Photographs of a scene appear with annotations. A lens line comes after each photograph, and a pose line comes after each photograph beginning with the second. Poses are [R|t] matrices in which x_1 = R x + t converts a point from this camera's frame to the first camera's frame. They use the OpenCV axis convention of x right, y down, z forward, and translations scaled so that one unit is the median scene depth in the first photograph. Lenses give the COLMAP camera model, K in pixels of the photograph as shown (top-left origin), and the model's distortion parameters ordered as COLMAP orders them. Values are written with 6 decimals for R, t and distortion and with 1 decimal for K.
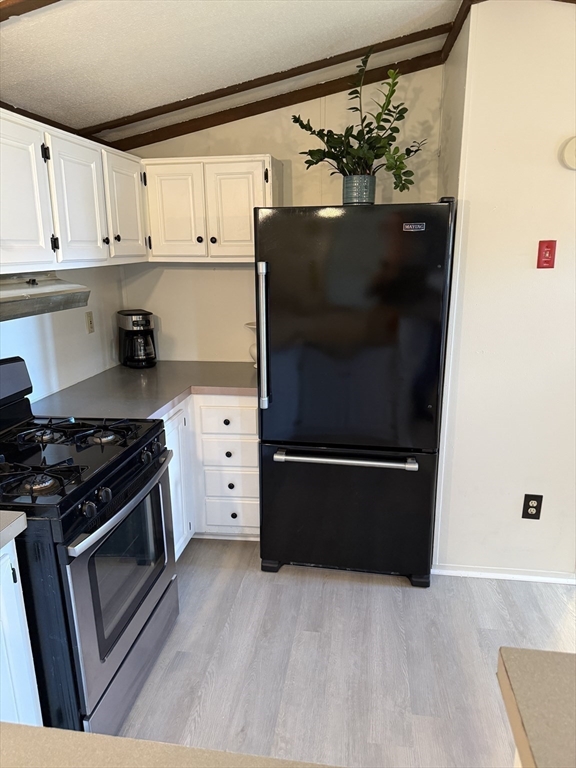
lens RADIAL K [[539.3, 0, 276.0], [0, 539.3, 386.3], [0, 0, 1]] dist [0.076354, -0.102829]
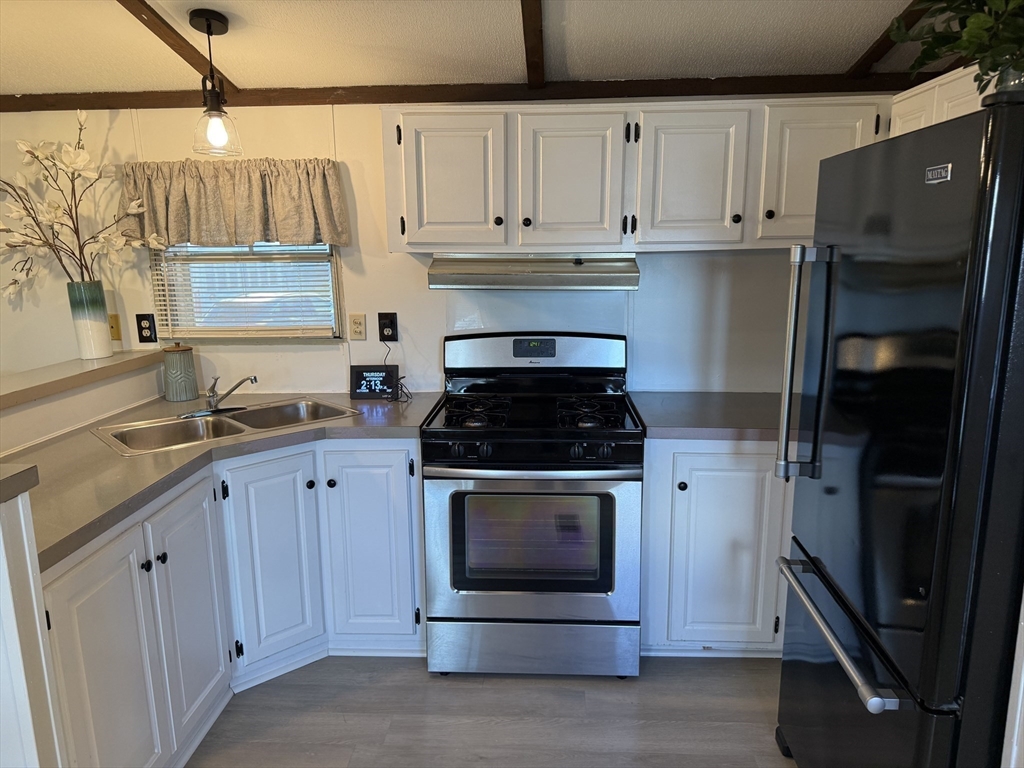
lens RADIAL K [[728.1, 0, 512.0], [0, 728.1, 384.0], [0, 0, 1]] dist [0.036171, 0.000990]
pose [[0.121411, 0.217090, -0.968572, 0.844649], [-0.244571, 0.952249, 0.182775, -0.166356], [0.962000, 0.214694, 0.168707, 0.606310]]
